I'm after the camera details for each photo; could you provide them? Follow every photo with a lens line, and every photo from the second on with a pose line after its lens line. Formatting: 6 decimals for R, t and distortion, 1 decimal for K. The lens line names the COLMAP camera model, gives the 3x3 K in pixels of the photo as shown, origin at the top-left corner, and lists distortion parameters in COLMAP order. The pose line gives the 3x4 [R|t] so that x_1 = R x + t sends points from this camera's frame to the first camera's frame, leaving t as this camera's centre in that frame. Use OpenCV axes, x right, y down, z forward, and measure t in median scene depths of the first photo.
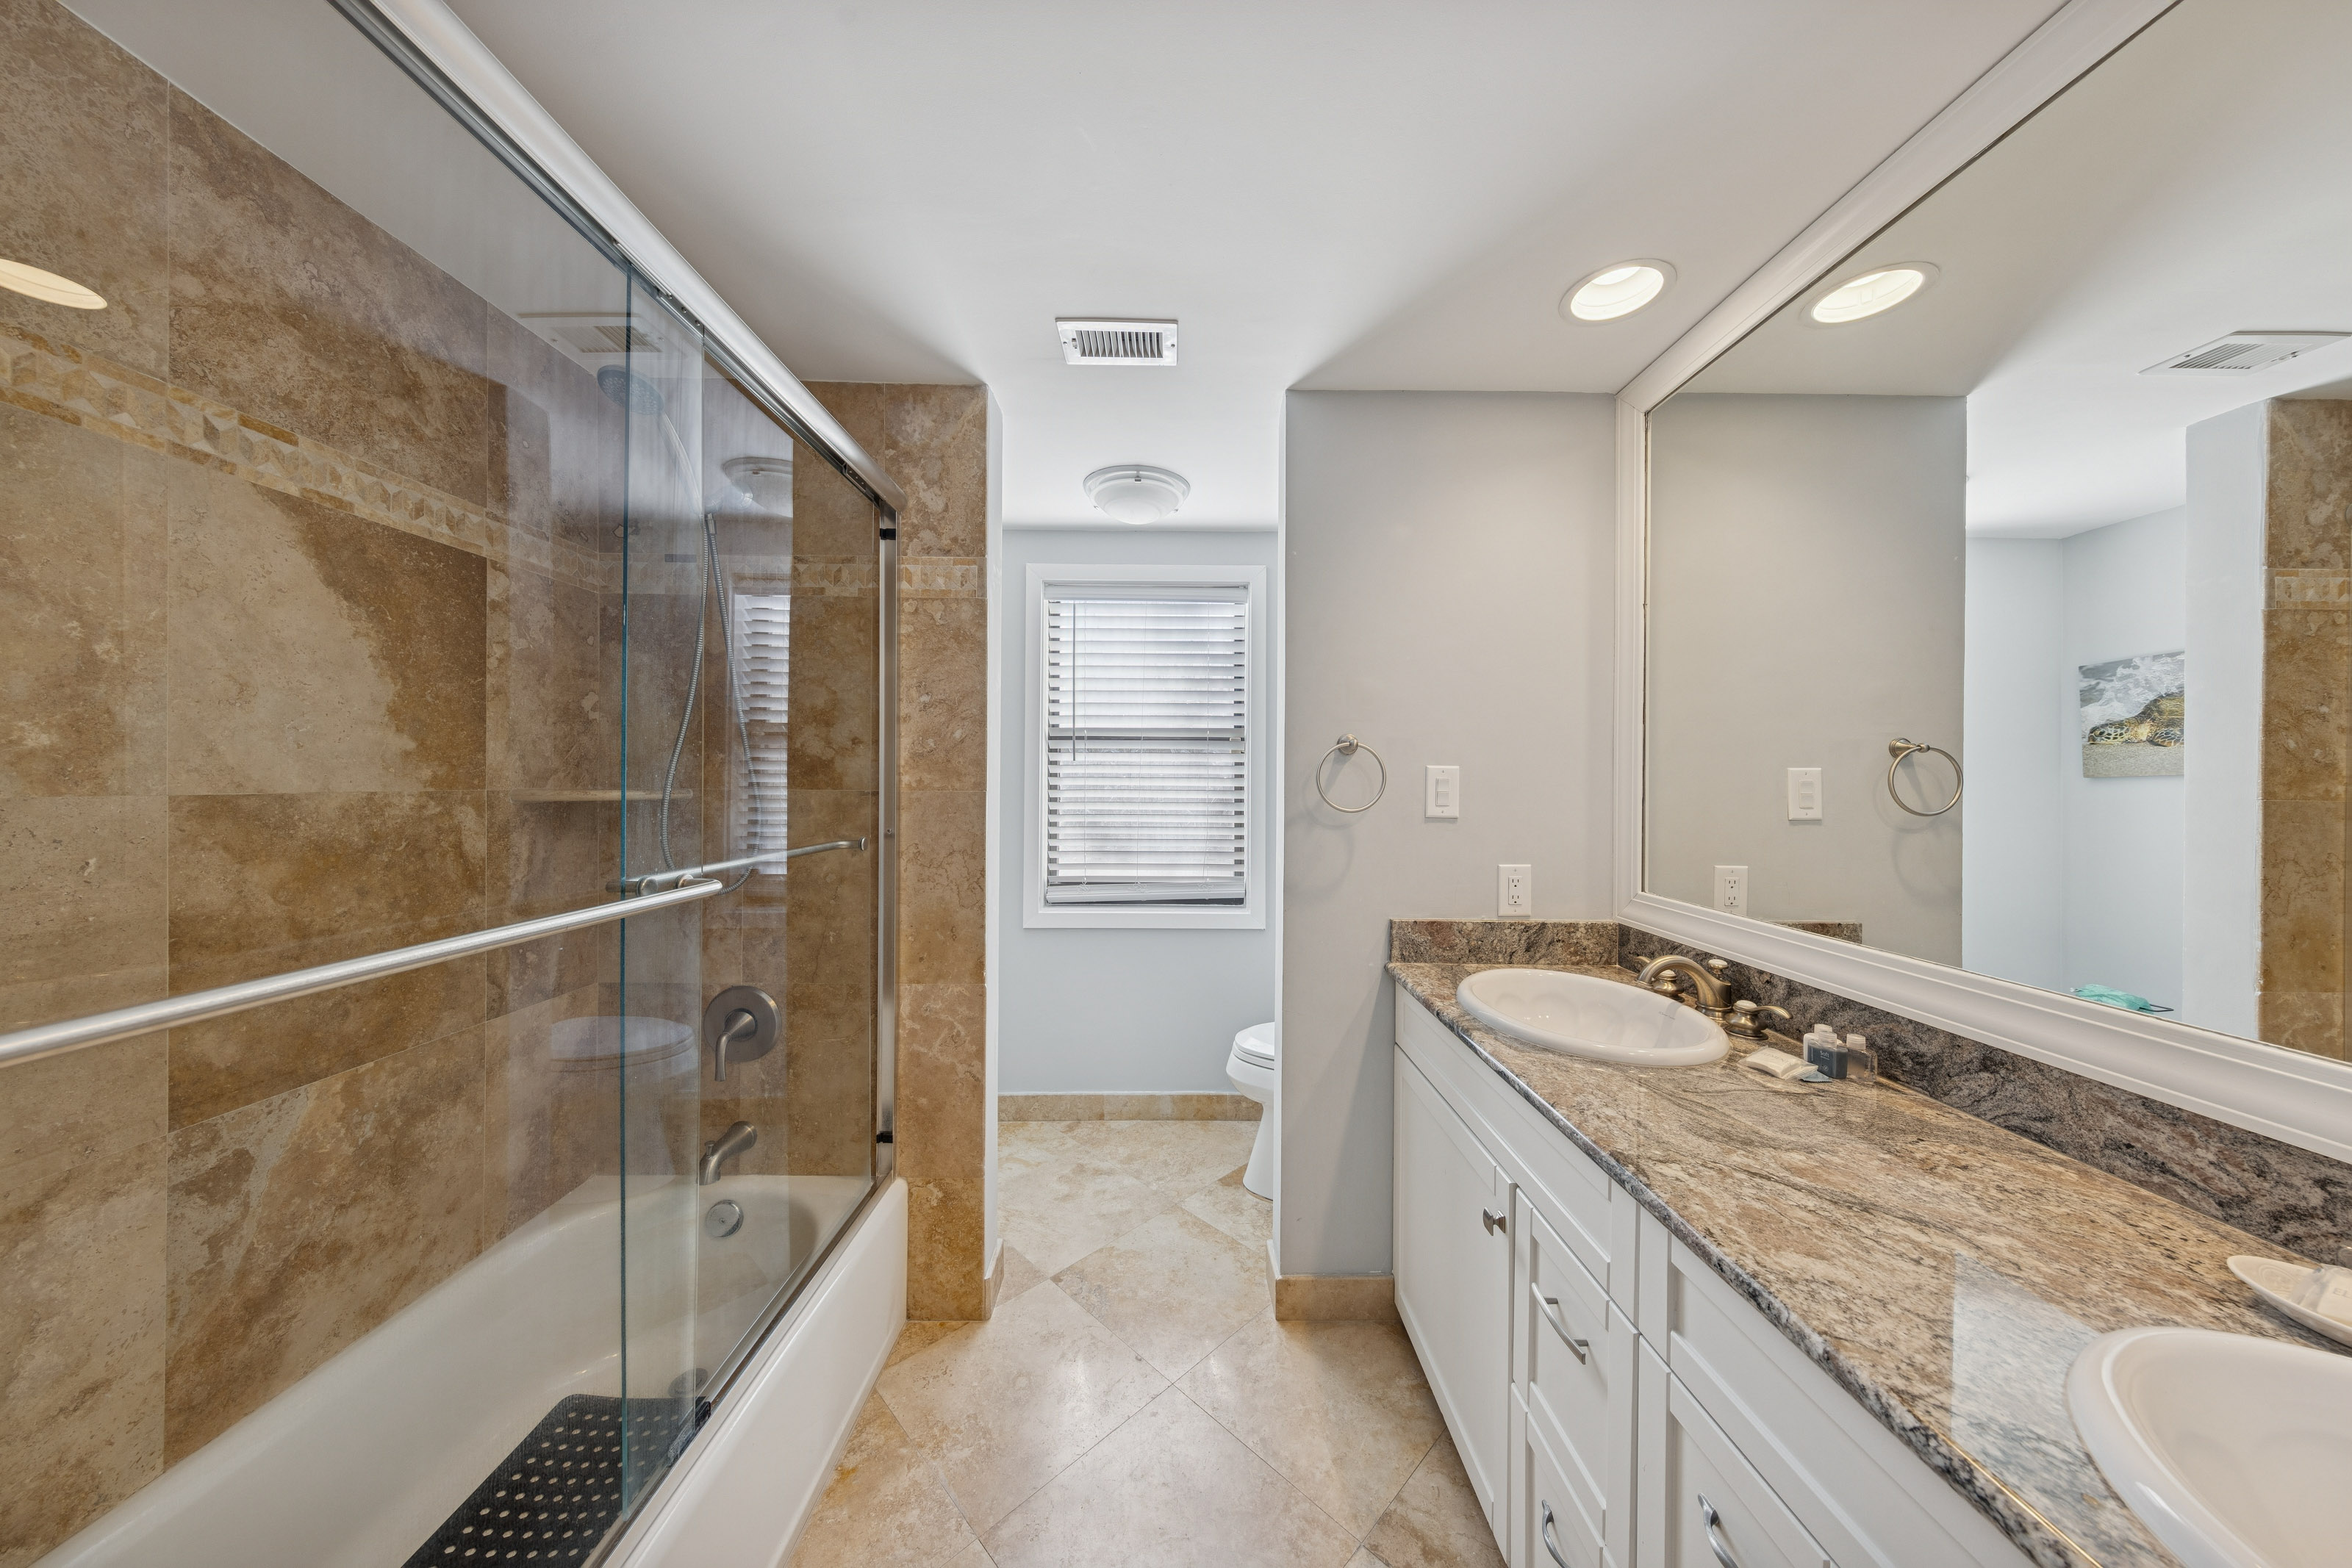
lens RADIAL K [[741.9, 0, 1168.8], [0, 741.9, 790.3], [0, 0, 1]] dist [0.006709, -0.001676]
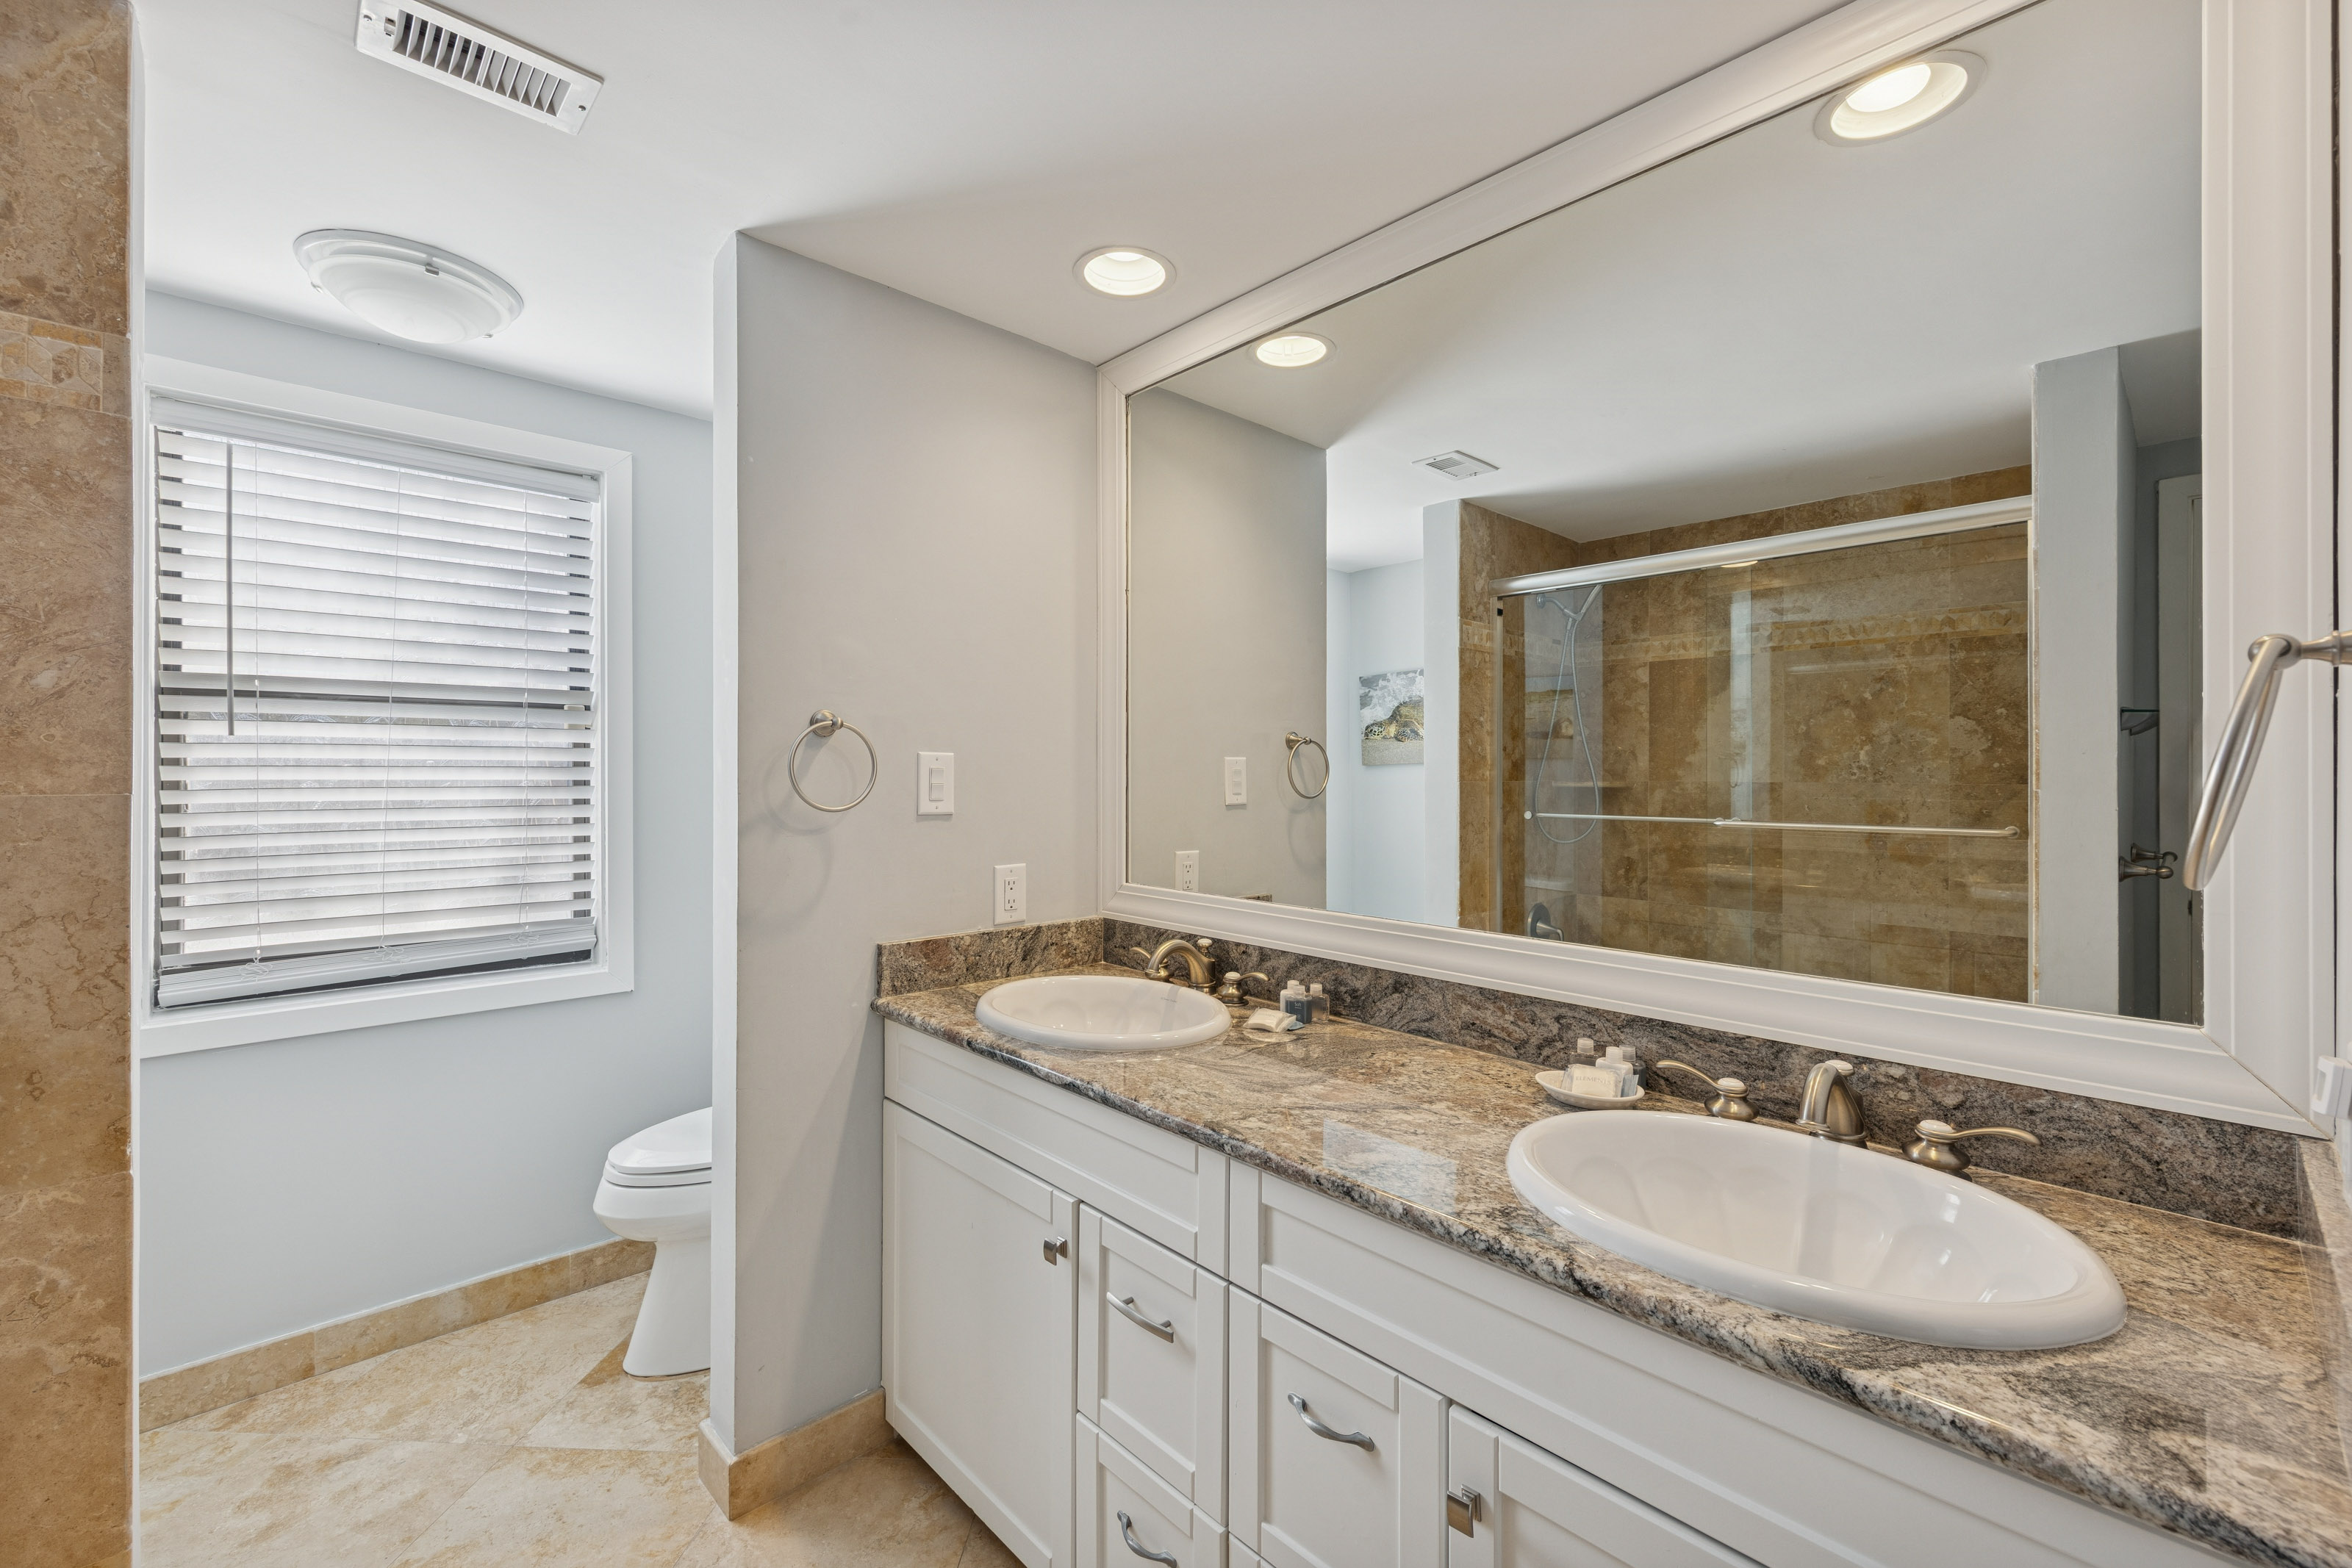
lens RADIAL K [[990.2, 0, 1176.0], [0, 990.2, 784.0], [0, 0, 1]] dist [0.002525, 0.000186]
pose [[0.725903, -0.013508, 0.687664, -0.205016], [0.012238, 0.999903, 0.006723, -0.001573], [-0.687688, 0.003536, 0.725998, 0.005909]]
